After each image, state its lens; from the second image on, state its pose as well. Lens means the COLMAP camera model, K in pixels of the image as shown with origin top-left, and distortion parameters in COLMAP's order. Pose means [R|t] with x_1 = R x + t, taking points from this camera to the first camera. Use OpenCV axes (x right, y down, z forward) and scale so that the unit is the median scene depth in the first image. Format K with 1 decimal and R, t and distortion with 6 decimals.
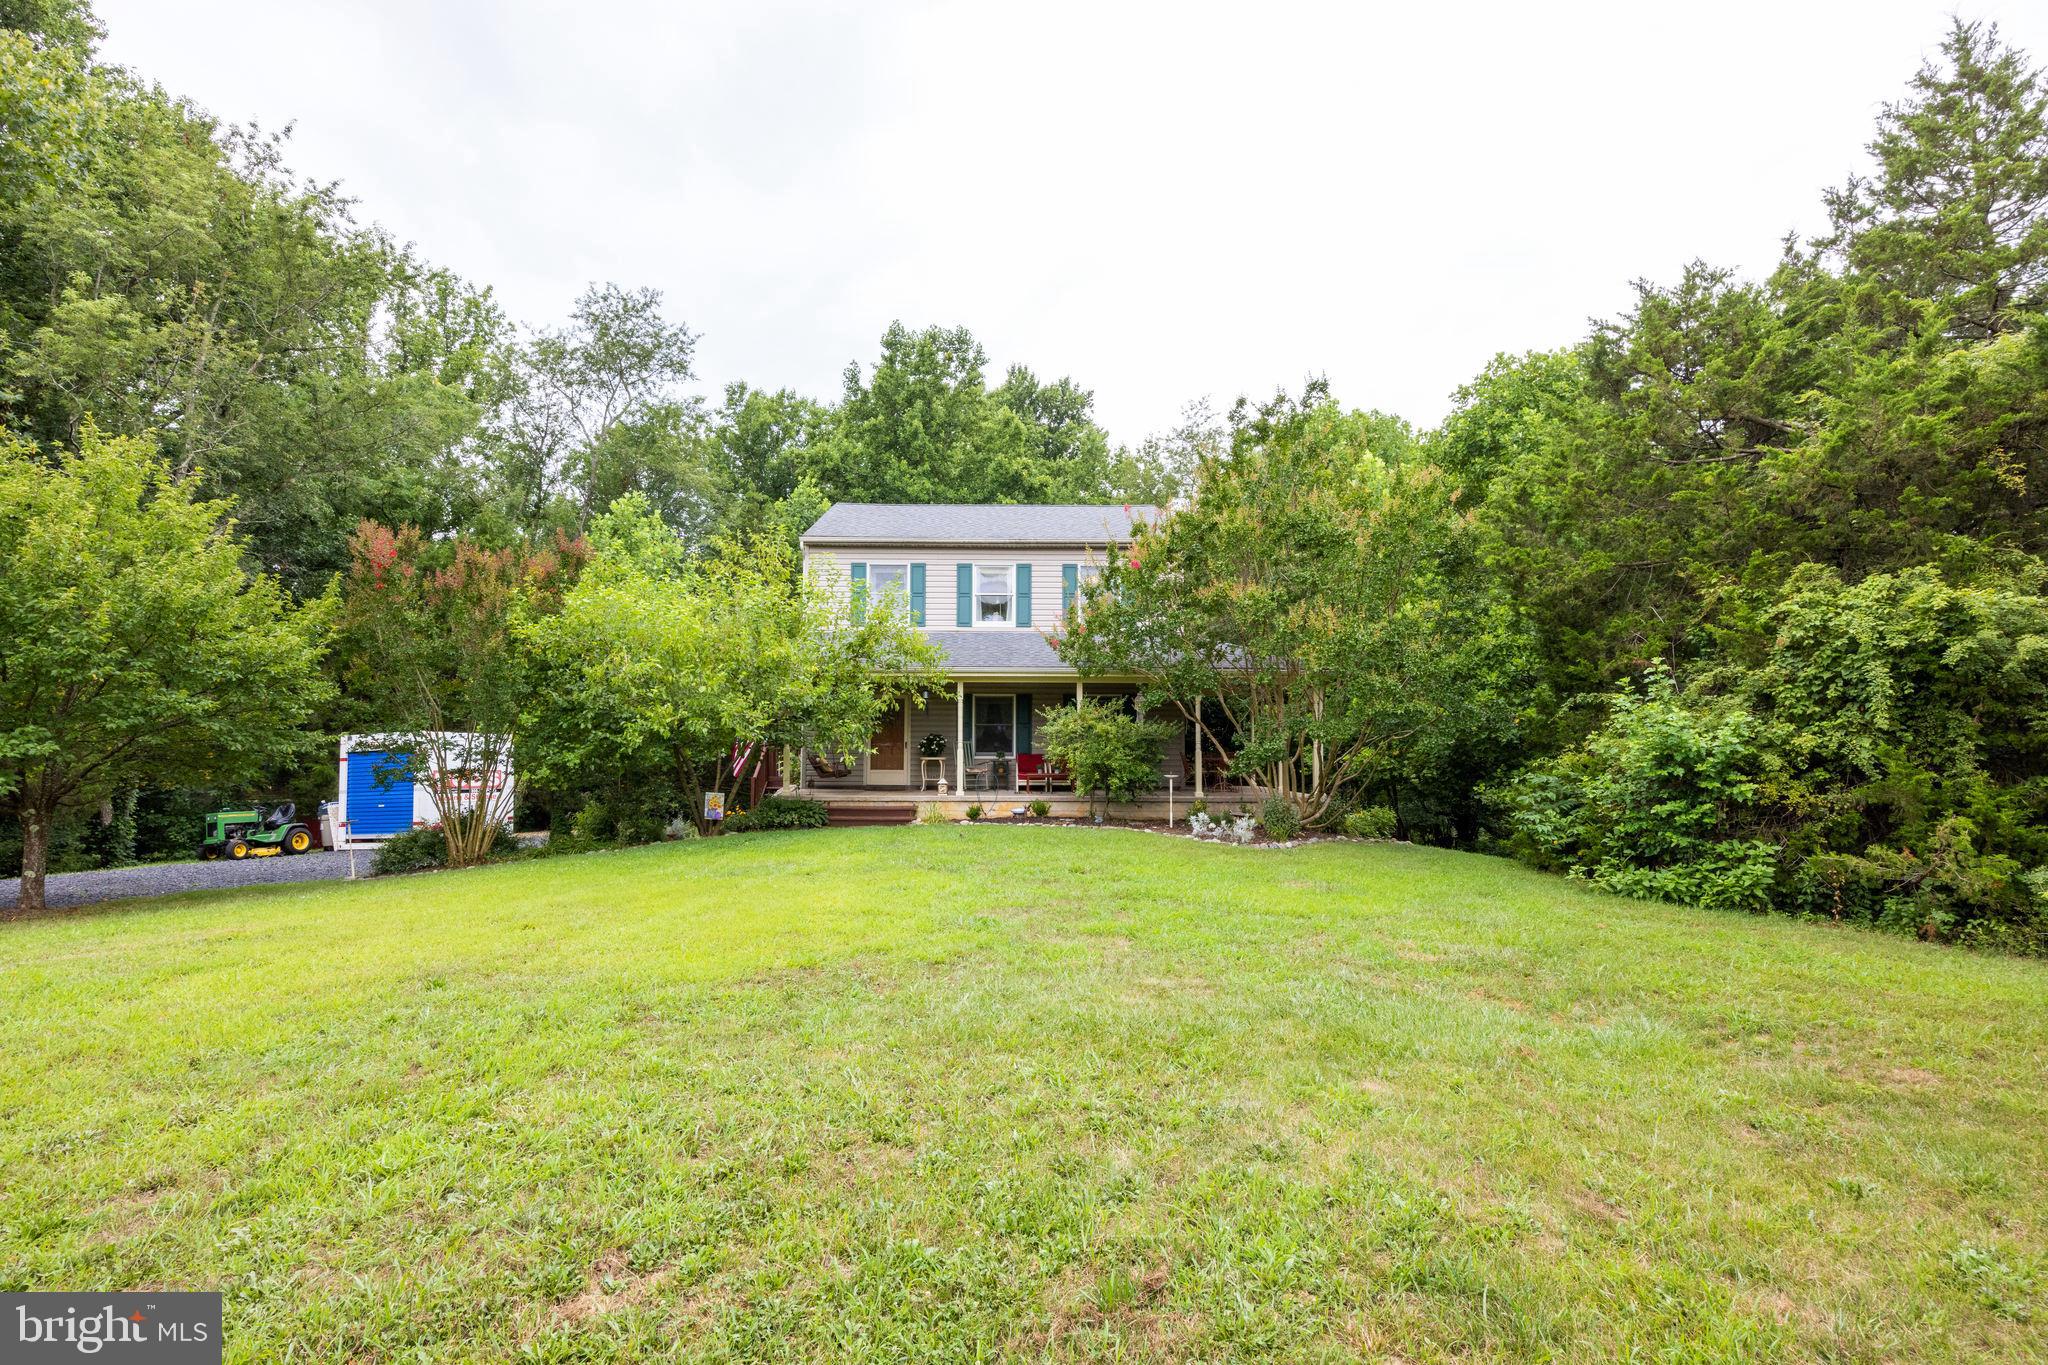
lens RADIAL K [[1039.6, 0, 1033.8], [0, 1039.6, 666.7], [0, 0, 1]] dist [-0.035429, -0.000126]
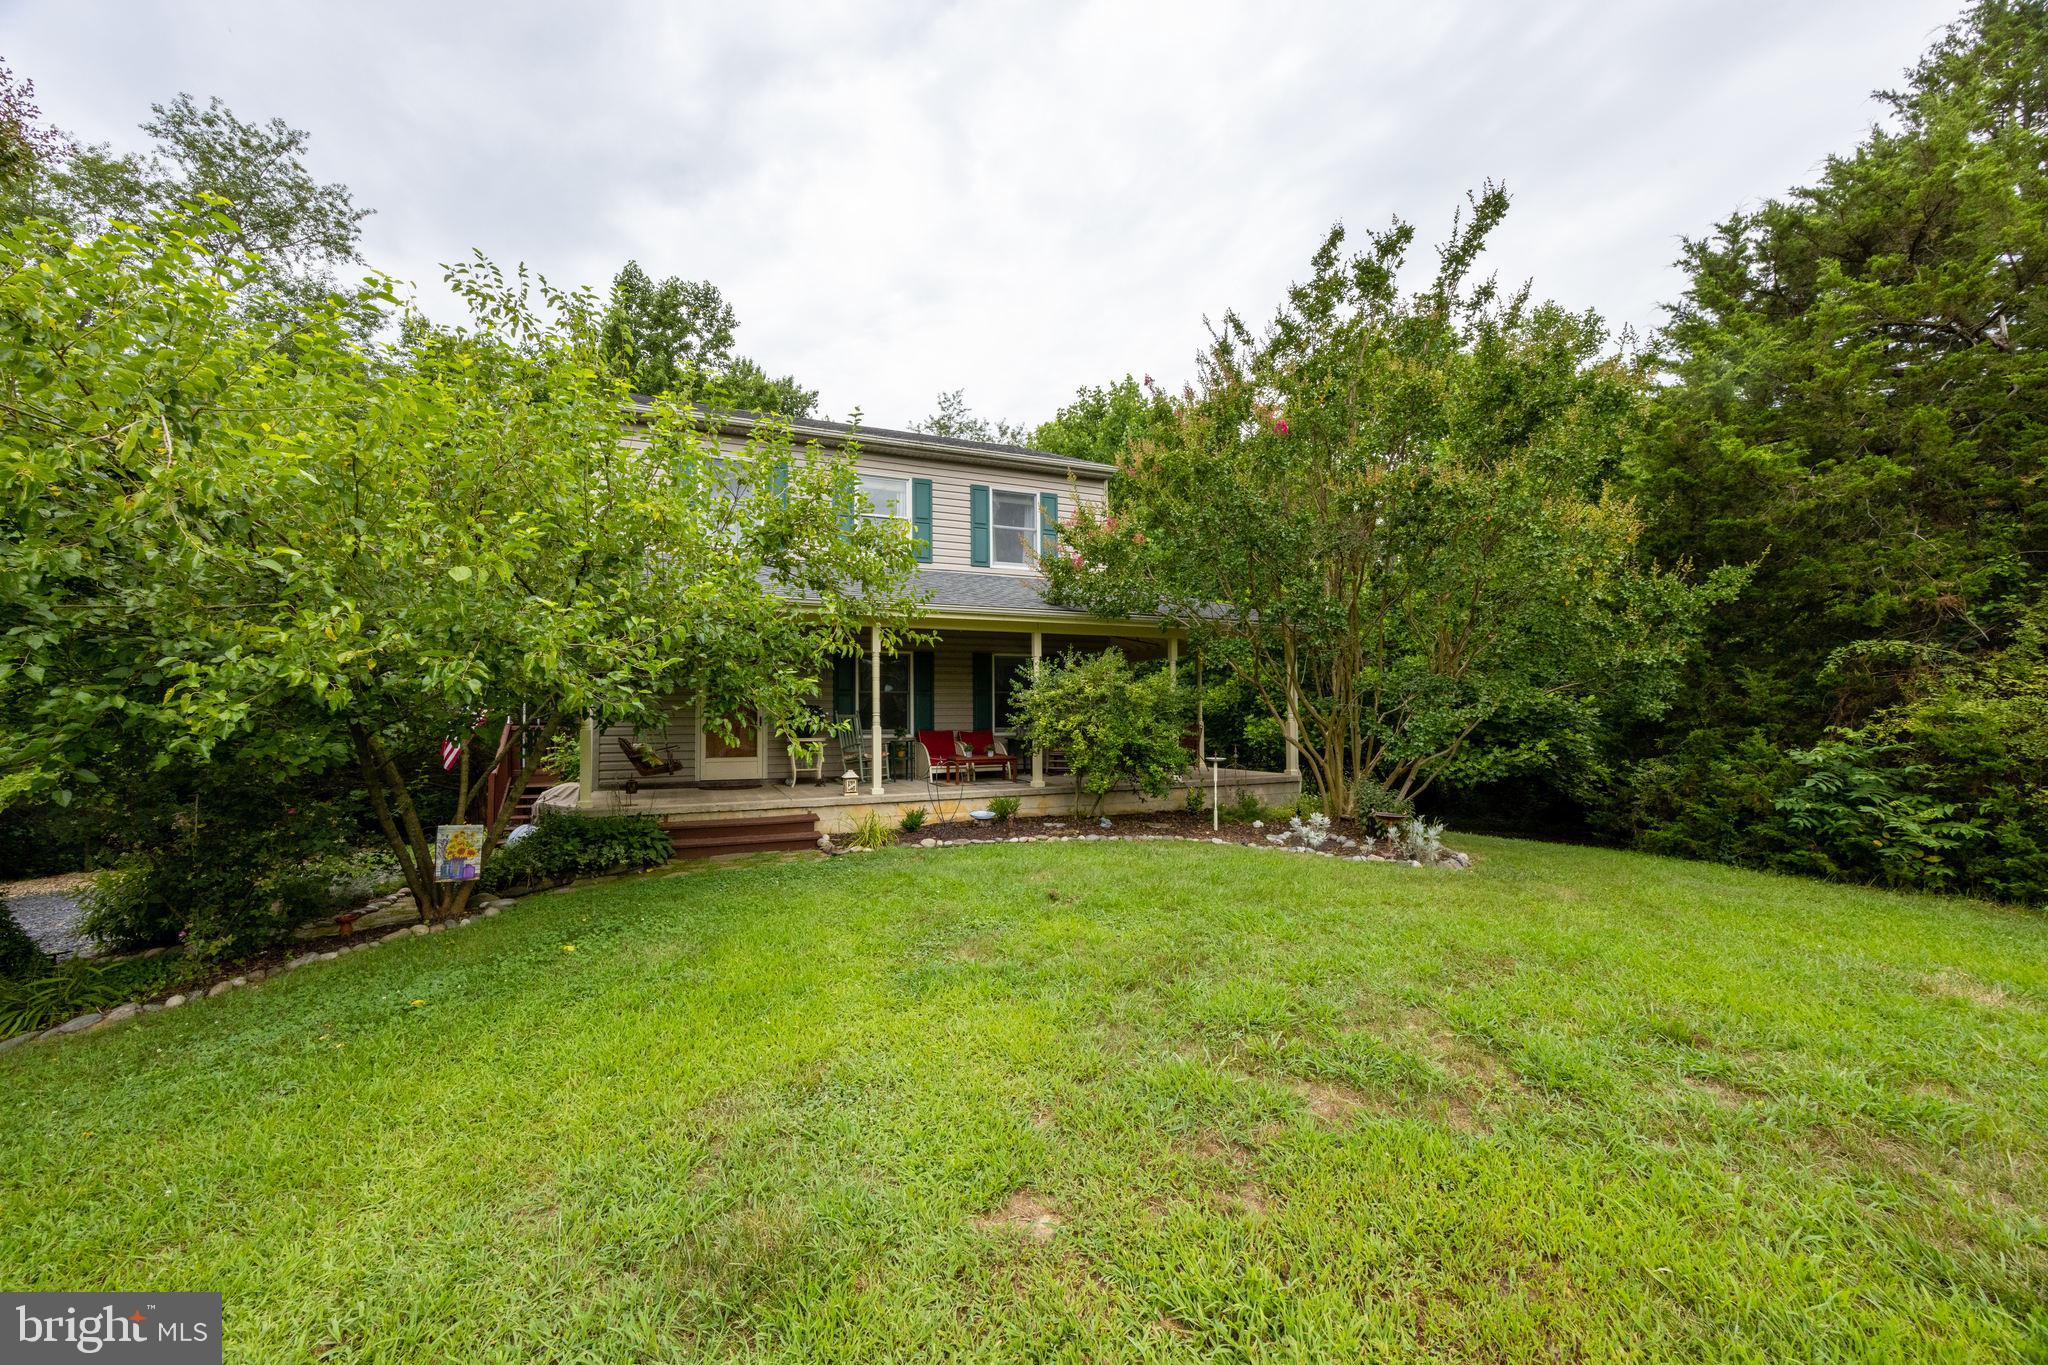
lens RADIAL K [[796.5, 0, 1028.5], [0, 796.5, 688.7], [0, 0, 1]] dist [-0.002868, -0.000332]
pose [[0.926204, 0.002663, 0.377014, -0.158426], [-0.016672, 0.999286, 0.033900, 0.032526], [-0.376655, -0.037684, 0.925587, 0.438318]]
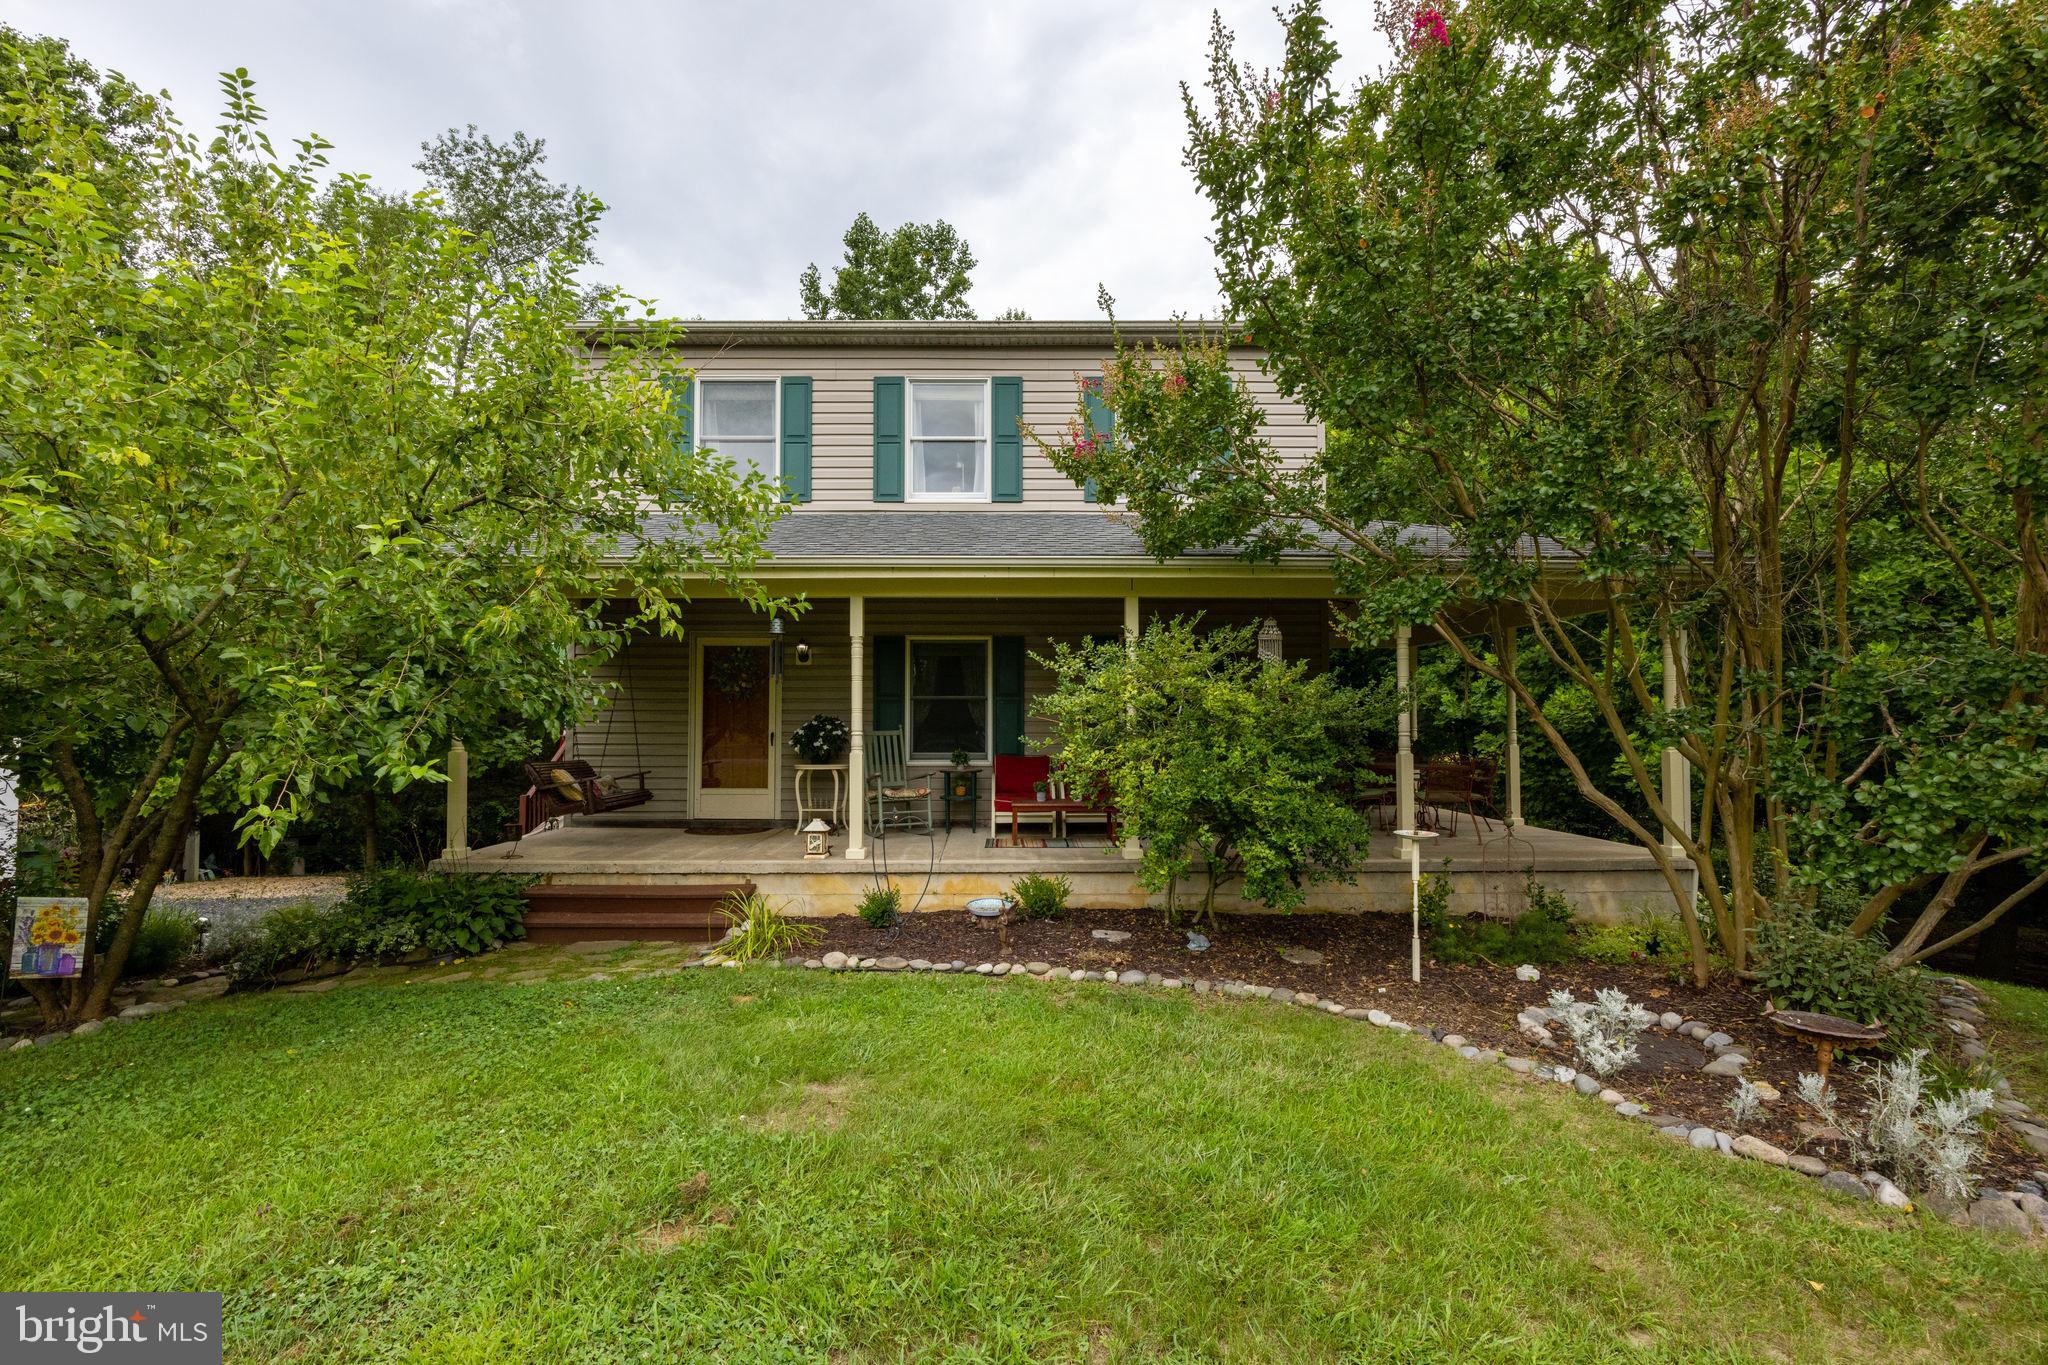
lens RADIAL K [[930.7, 0, 1018.9], [0, 930.7, 684.0], [0, 0, 1]] dist [-0.002933, -0.001362]
pose [[0.999854, -0.003722, -0.016657, 0.003118], [0.004219, 0.999543, 0.029925, 0.036369], [0.016538, -0.029991, 0.999413, 0.555967]]
